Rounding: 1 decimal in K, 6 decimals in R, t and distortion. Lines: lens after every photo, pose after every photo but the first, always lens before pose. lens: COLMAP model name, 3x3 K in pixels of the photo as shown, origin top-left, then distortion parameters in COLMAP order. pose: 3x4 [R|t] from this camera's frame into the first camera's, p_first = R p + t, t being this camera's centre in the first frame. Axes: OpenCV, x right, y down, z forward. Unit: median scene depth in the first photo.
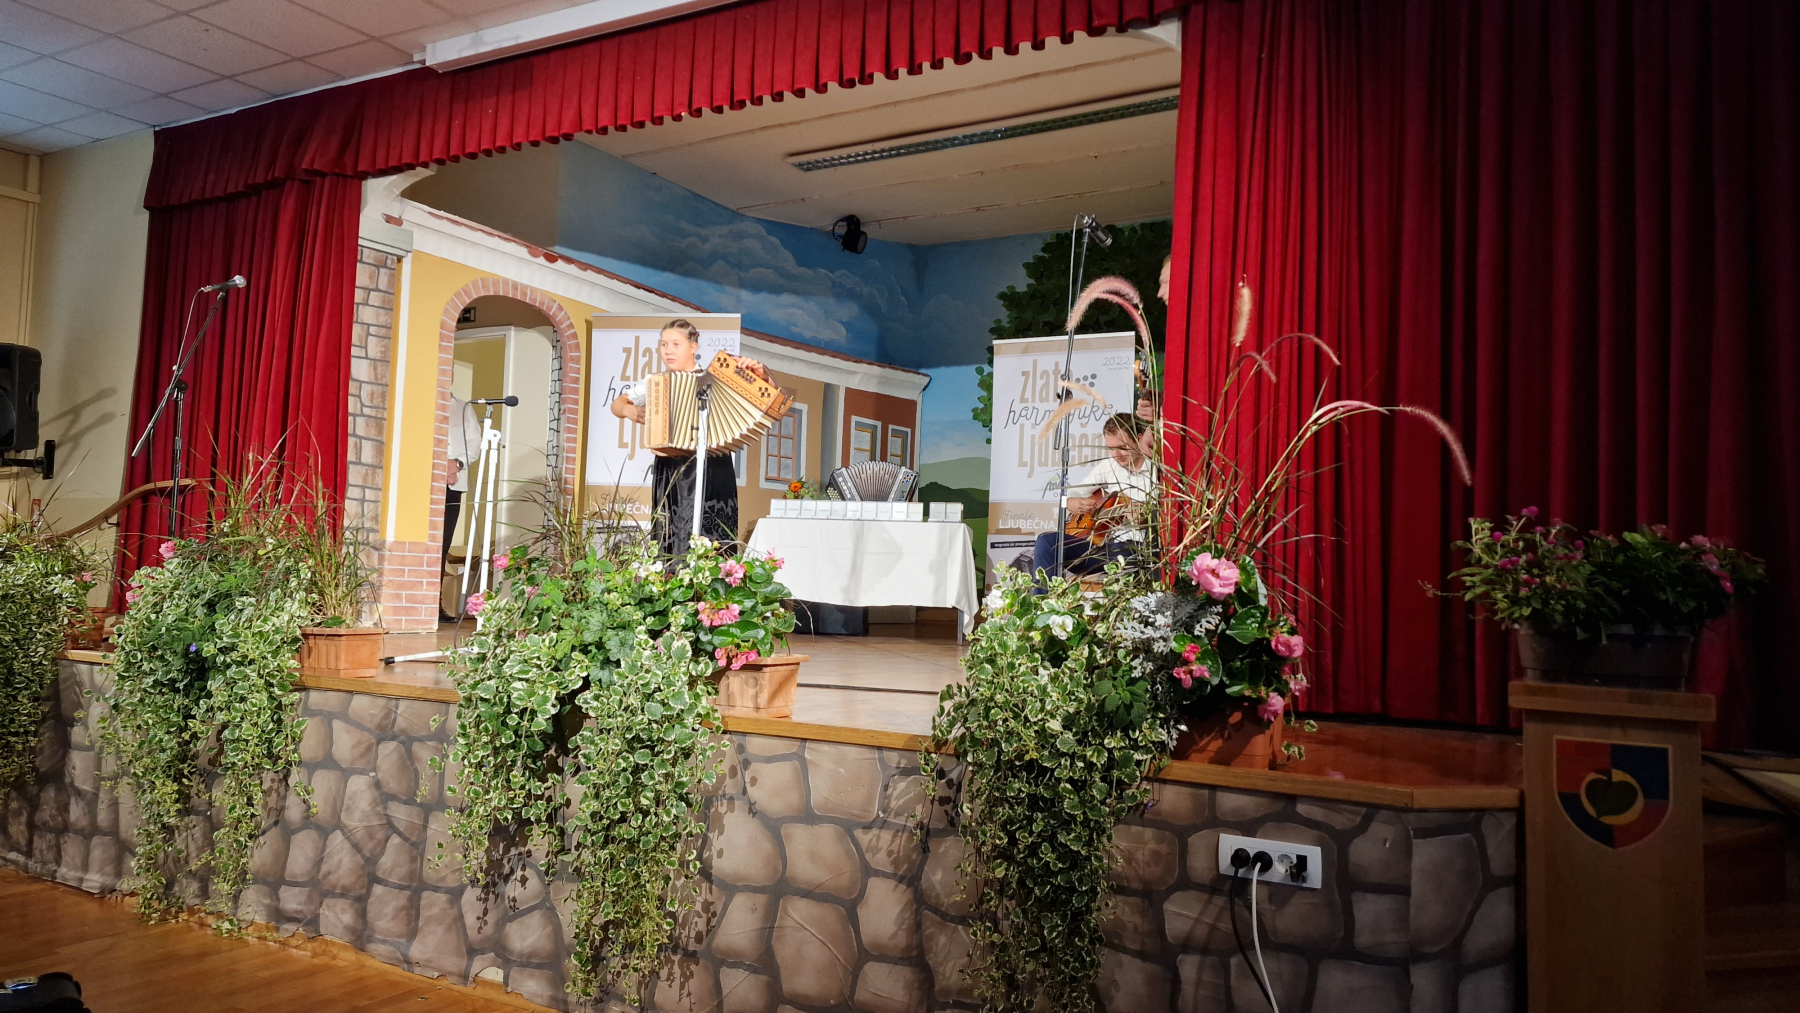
lens RADIAL K [[1258.3, 0, 879.5], [0, 1258.3, 496.7], [0, 0, 1]] dist [0.138470, -0.202324]
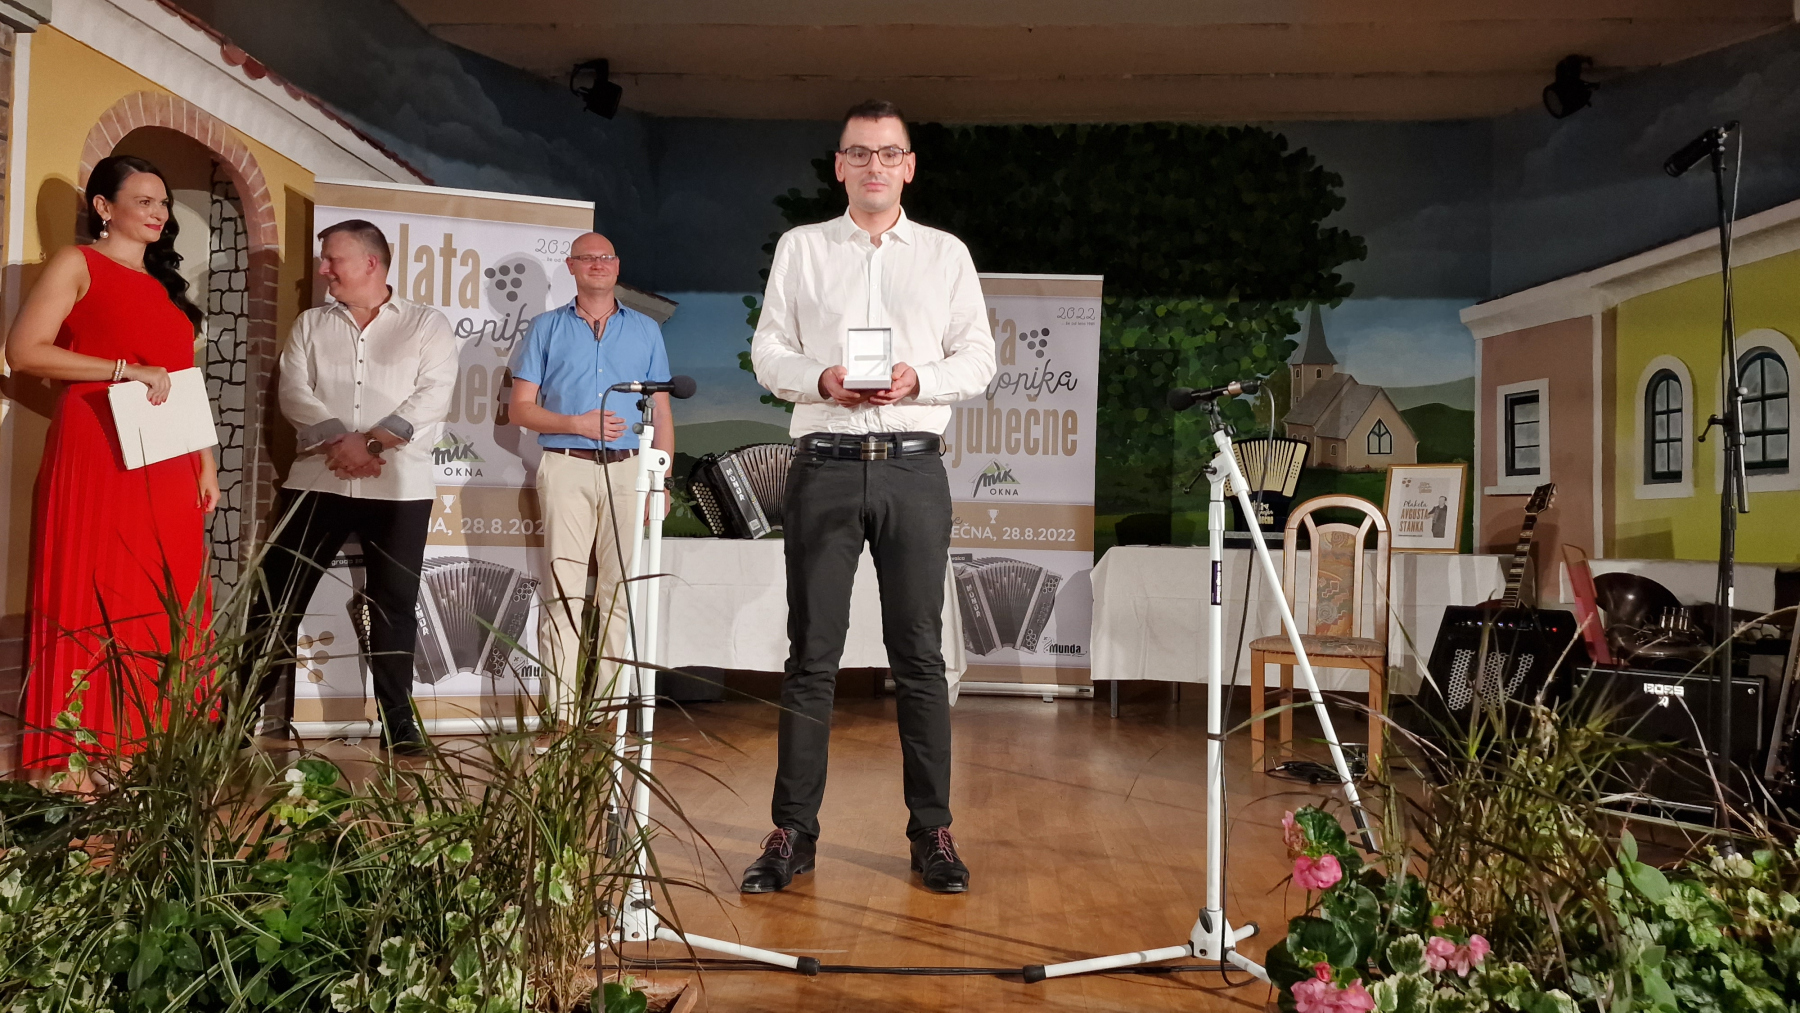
lens RADIAL K [[1395.0, 0, 899.7], [0, 1395.0, 488.1], [0, 0, 1]] dist [0.083114, -0.091565]
pose [[0.884878, -0.004058, 0.465806, -0.337488], [-0.018751, 0.998841, 0.044321, -0.045581], [-0.465446, -0.047953, 0.883776, 0.370577]]
